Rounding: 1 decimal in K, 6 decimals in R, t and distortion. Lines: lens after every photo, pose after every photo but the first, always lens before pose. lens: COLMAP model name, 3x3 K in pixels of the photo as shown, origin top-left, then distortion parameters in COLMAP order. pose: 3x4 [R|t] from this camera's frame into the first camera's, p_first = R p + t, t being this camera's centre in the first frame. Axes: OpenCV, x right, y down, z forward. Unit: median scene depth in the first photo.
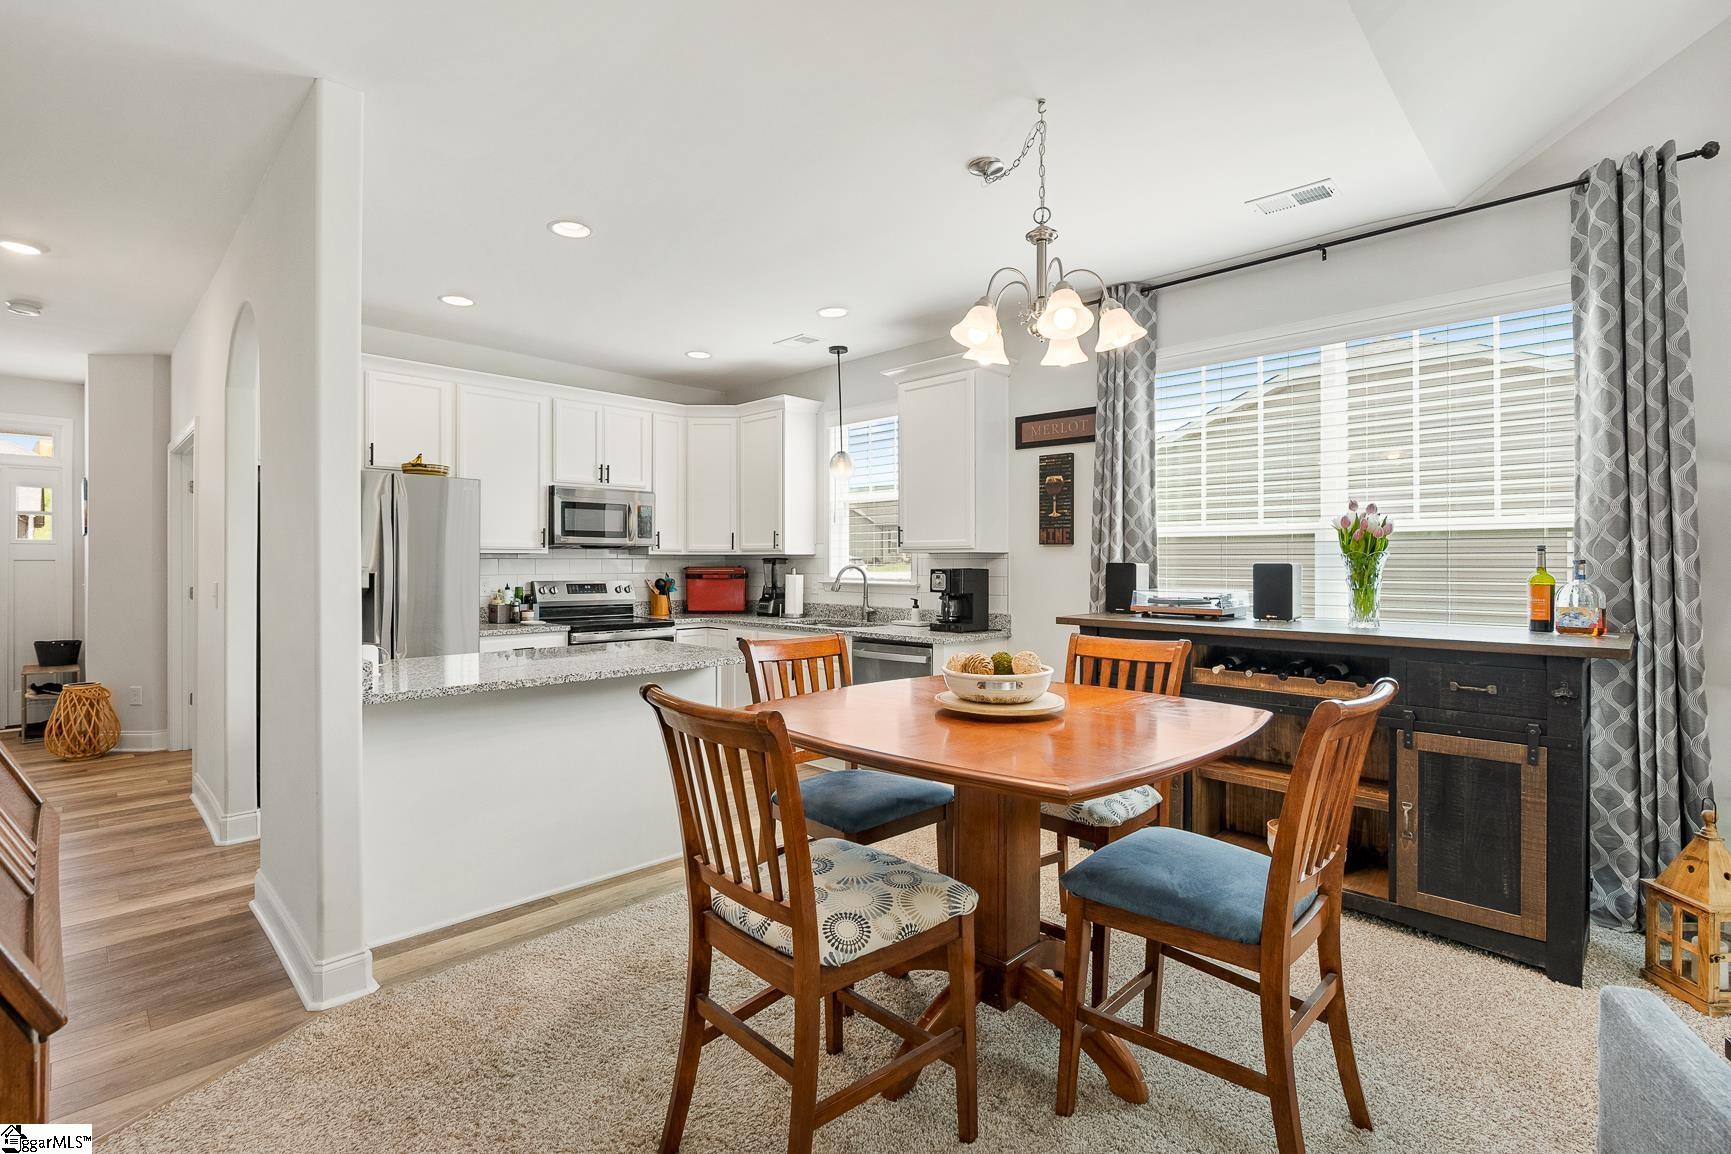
lens RADIAL K [[774.4, 0, 863.0], [0, 774.4, 562.1], [0, 0, 1]] dist [0.002754, 0.000511]
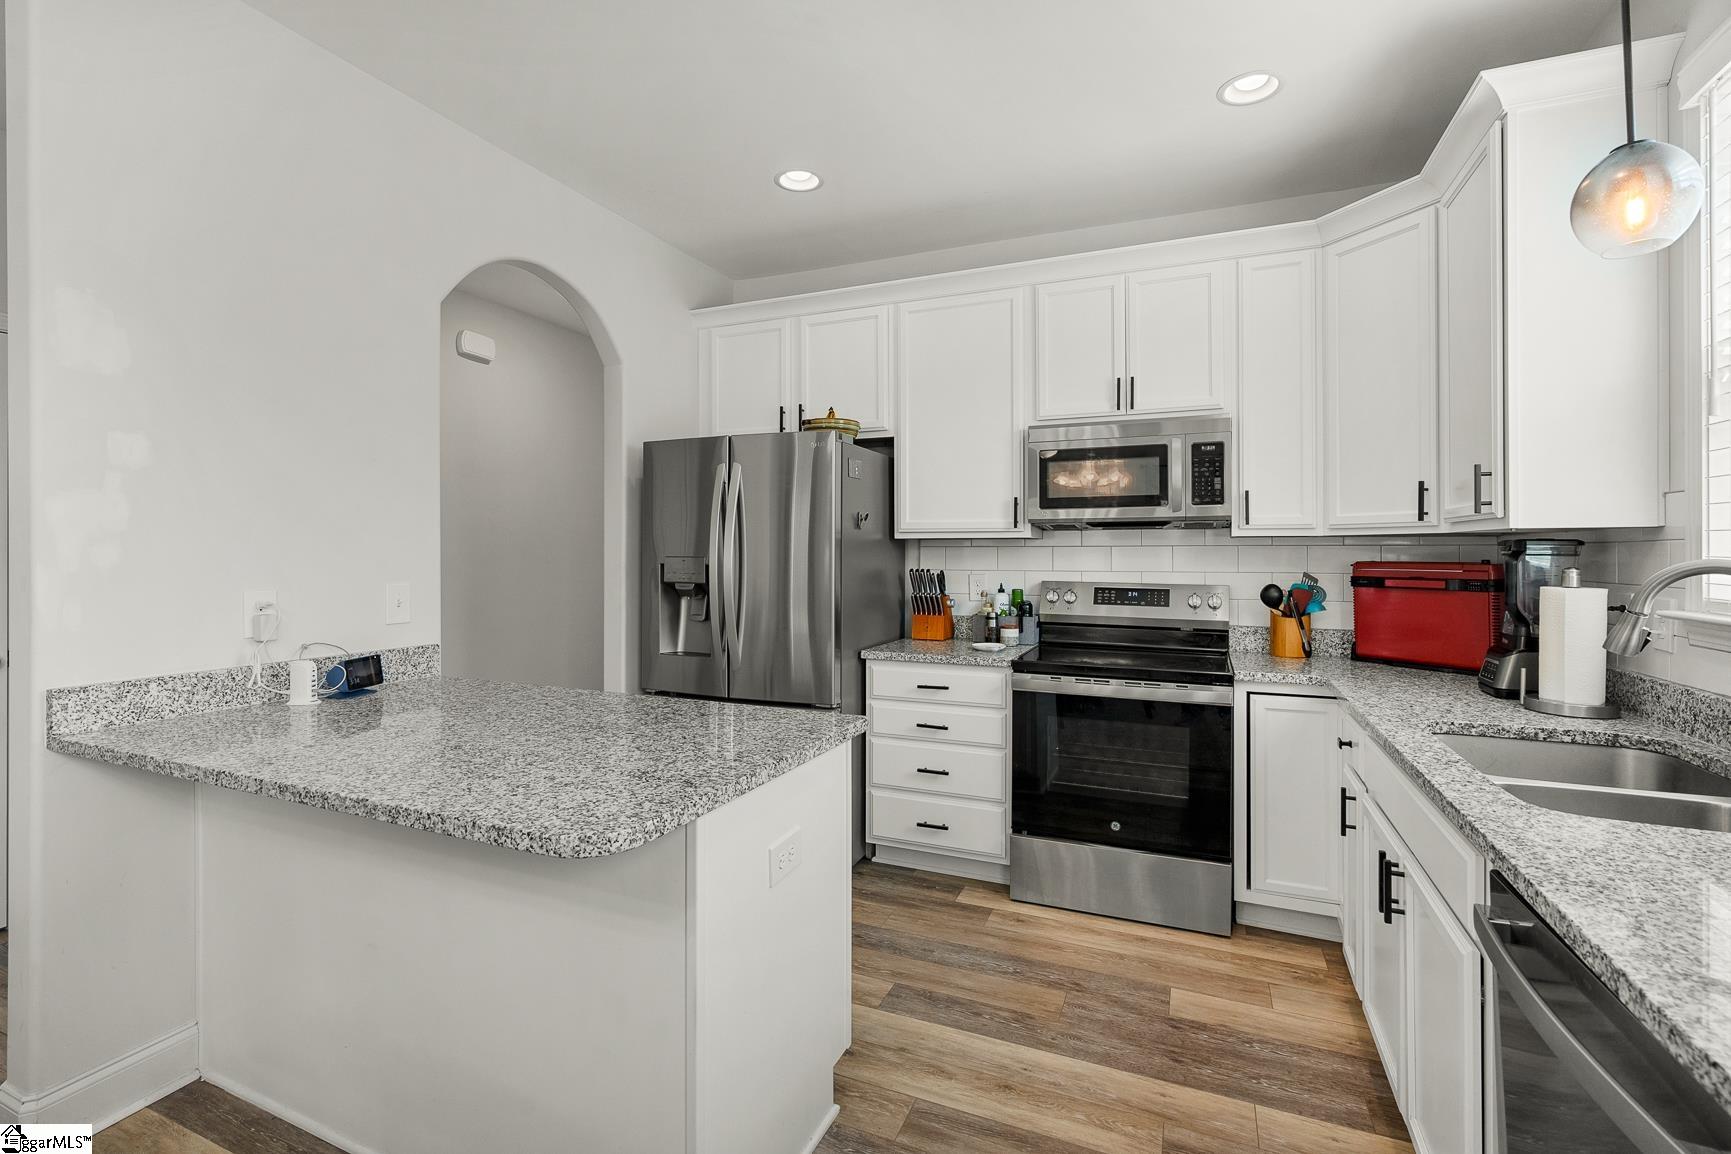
lens RADIAL K [[774.4, 0, 868.1], [0, 774.4, 545.2], [0, 0, 1]] dist [0.002754, 0.000511]
pose [[0.367023, -0.009570, -0.930163, 0.114994], [0.000136, 0.999948, -0.010234, 0.001312], [0.930212, 0.003630, 0.367005, 0.597973]]
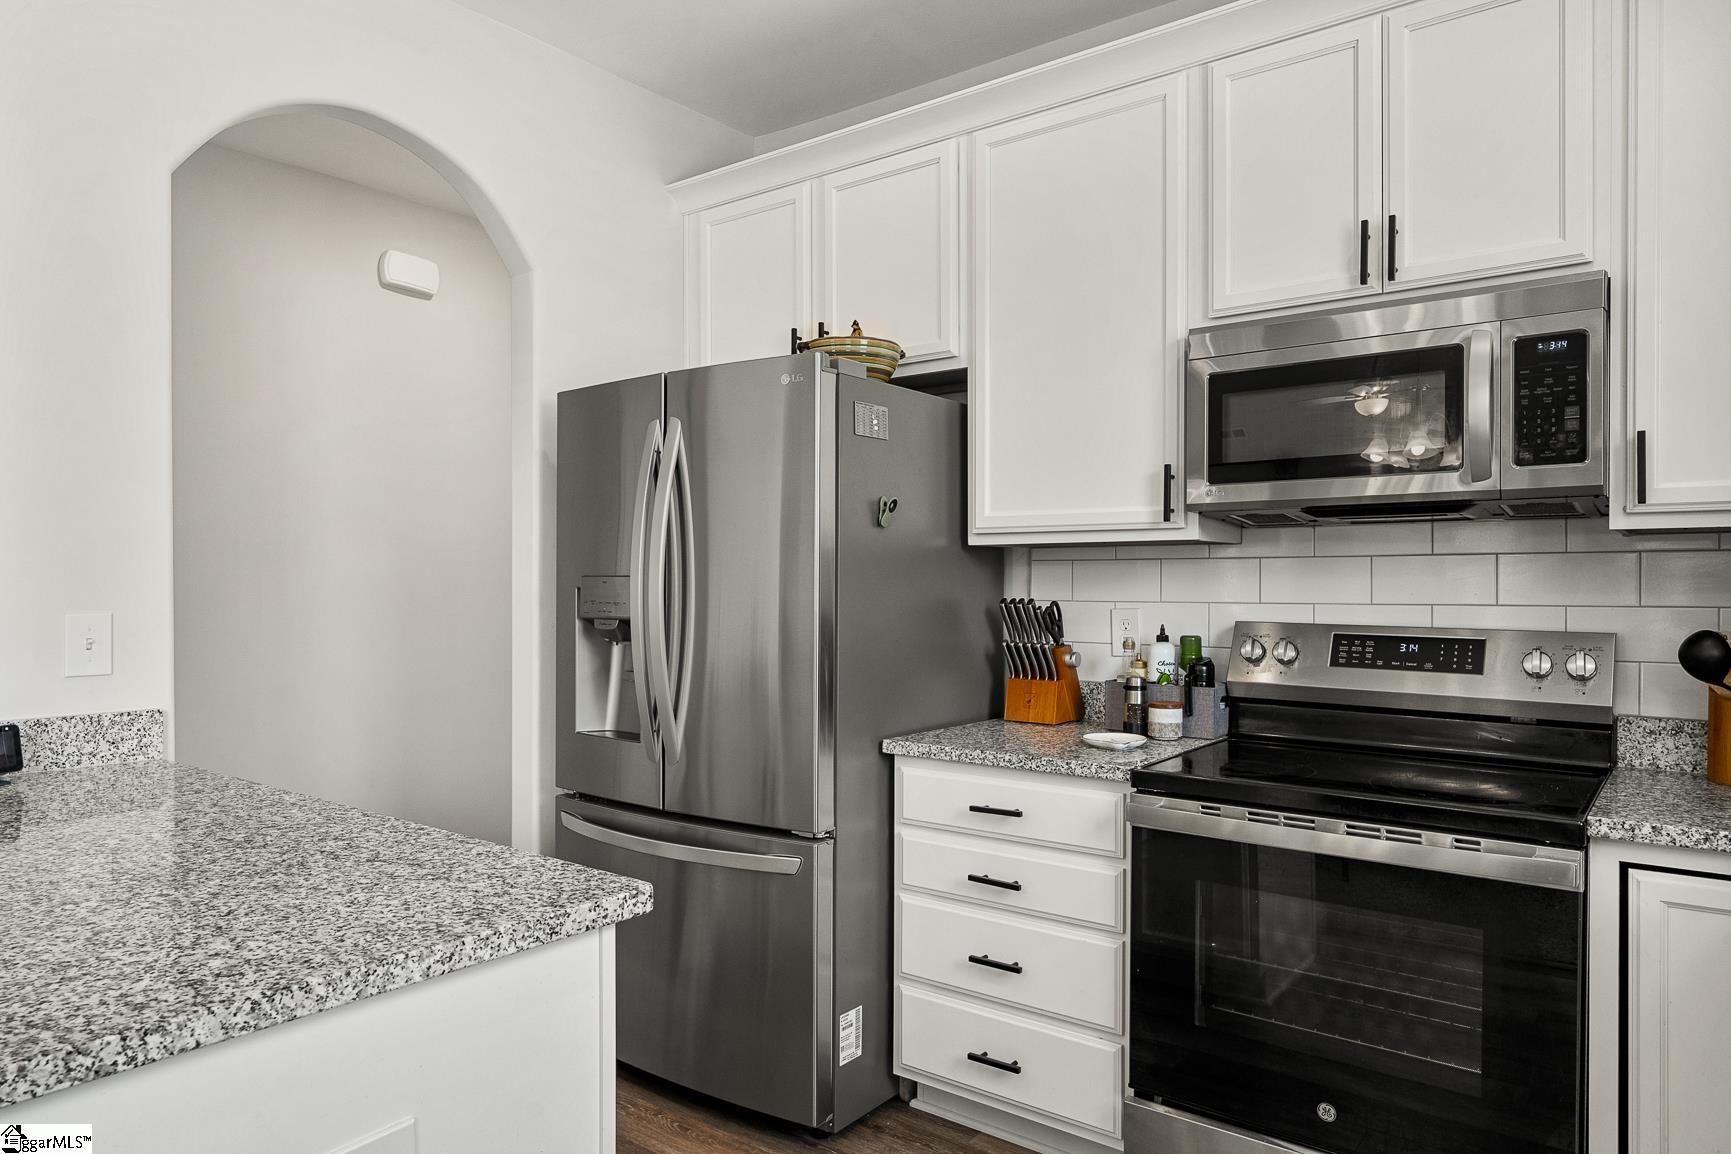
lens RADIAL K [[1096.4, 0, 873.2], [0, 1096.4, 585.6], [0, 0, 1]] dist [0.004243, 0.003308]
pose [[0.124044, 0.001084, -0.992276, 0.040757], [-0.000469, 0.999999, 0.001034, 0.007696], [0.992277, 0.000337, 0.124044, 0.738883]]
